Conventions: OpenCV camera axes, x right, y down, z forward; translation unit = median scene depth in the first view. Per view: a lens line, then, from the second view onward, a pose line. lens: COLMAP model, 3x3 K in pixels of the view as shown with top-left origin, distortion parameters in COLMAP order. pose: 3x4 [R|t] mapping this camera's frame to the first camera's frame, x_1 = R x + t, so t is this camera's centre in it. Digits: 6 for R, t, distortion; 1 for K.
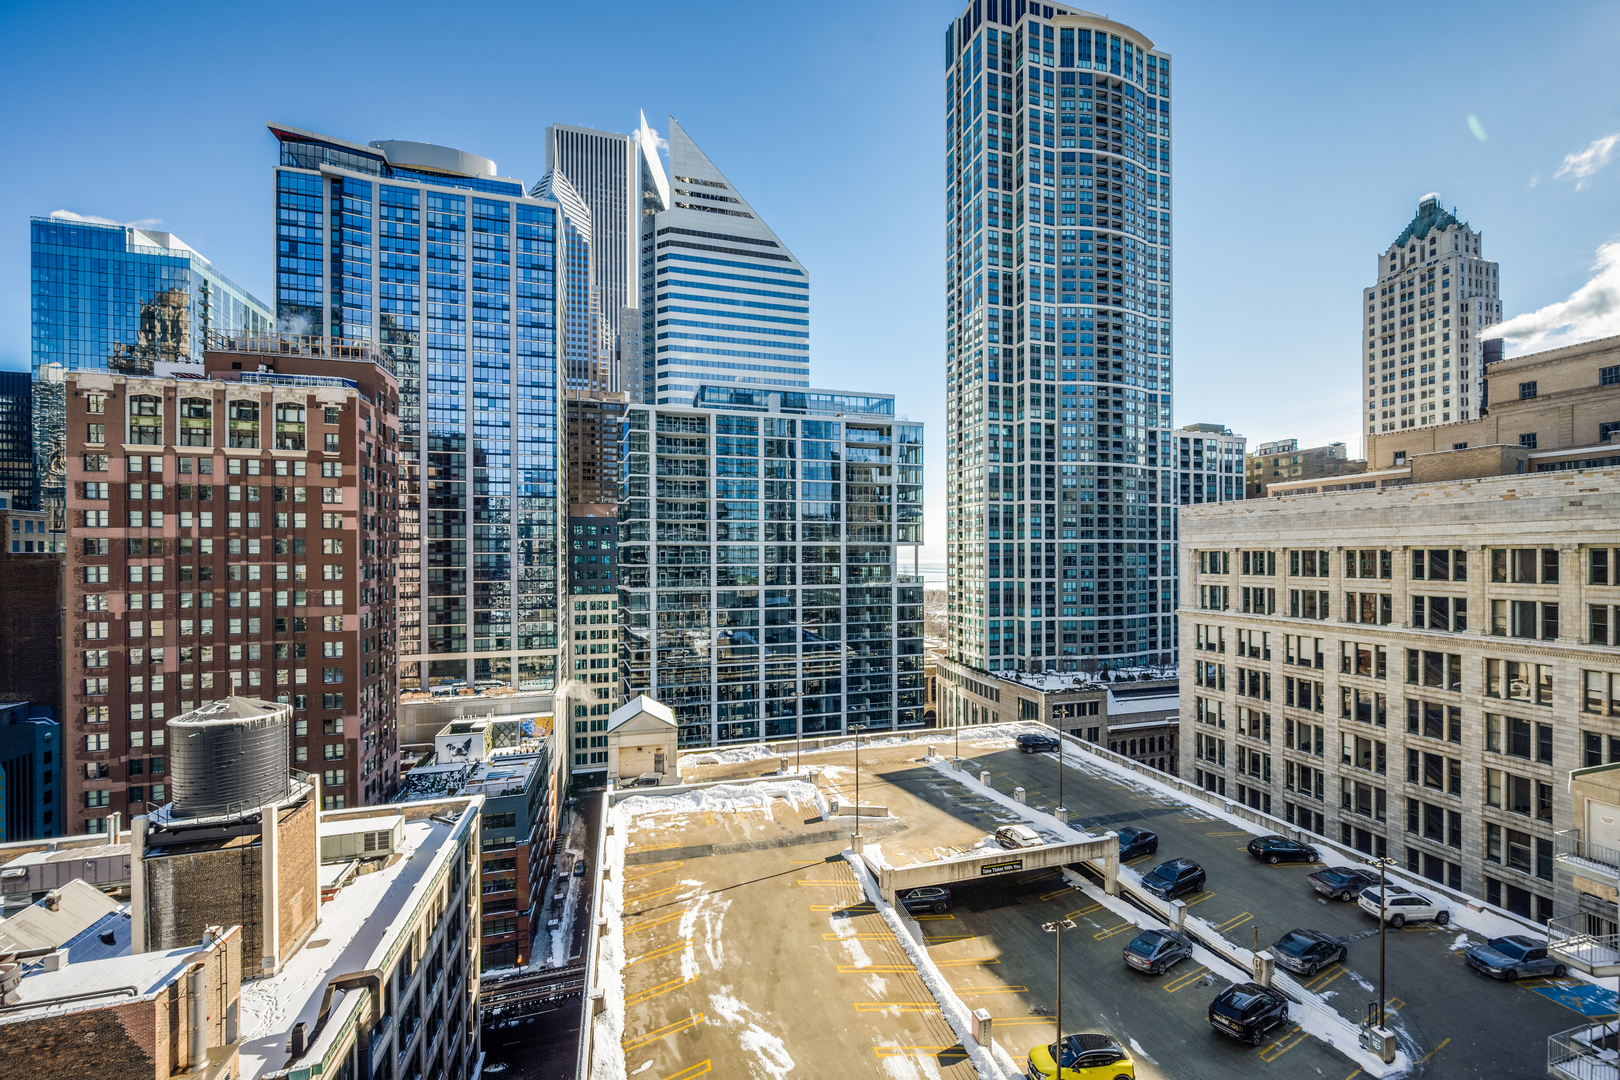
lens RADIAL K [[641.0, 0, 814.4], [0, 641.0, 557.7], [0, 0, 1]] dist [-0.002468, -0.000401]
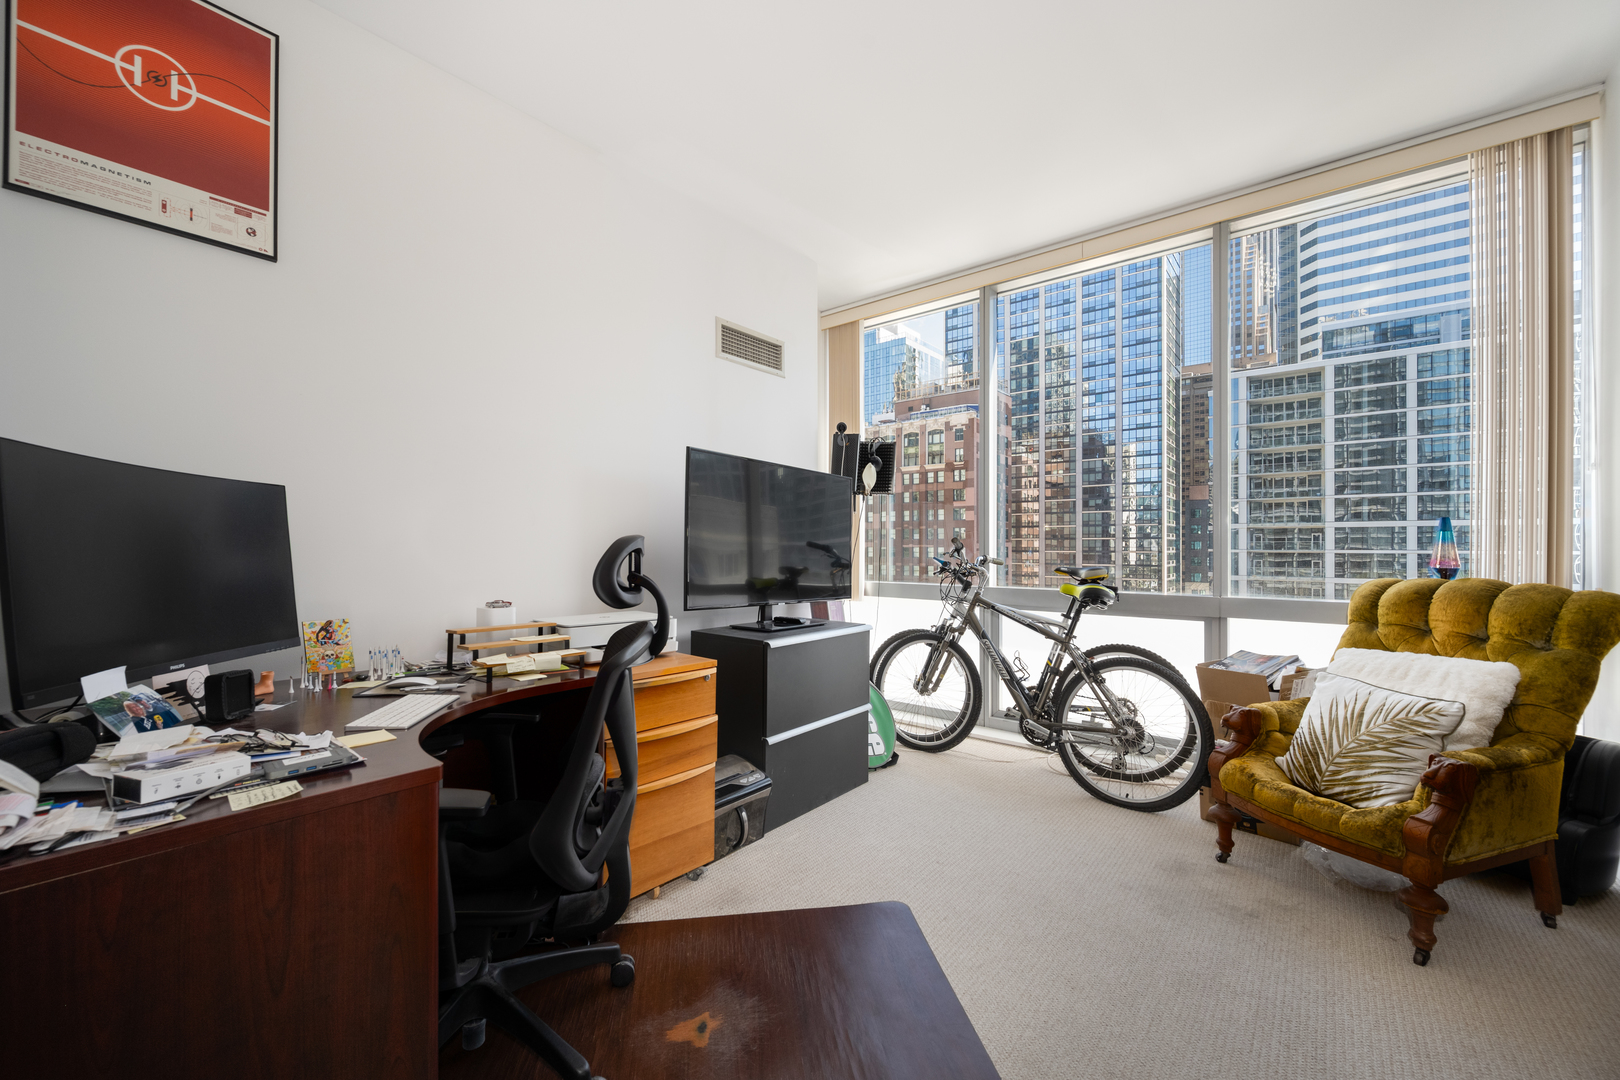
lens RADIAL K [[632.4, 0, 808.3], [0, 632.4, 543.8], [0, 0, 1]] dist [-0.001584, -0.000170]
pose [[0.565077, 0.002805, -0.825034, 0.101463], [-0.003144, 0.999994, 0.001246, 0.002193], [0.825032, 0.001890, 0.565082, 0.003052]]
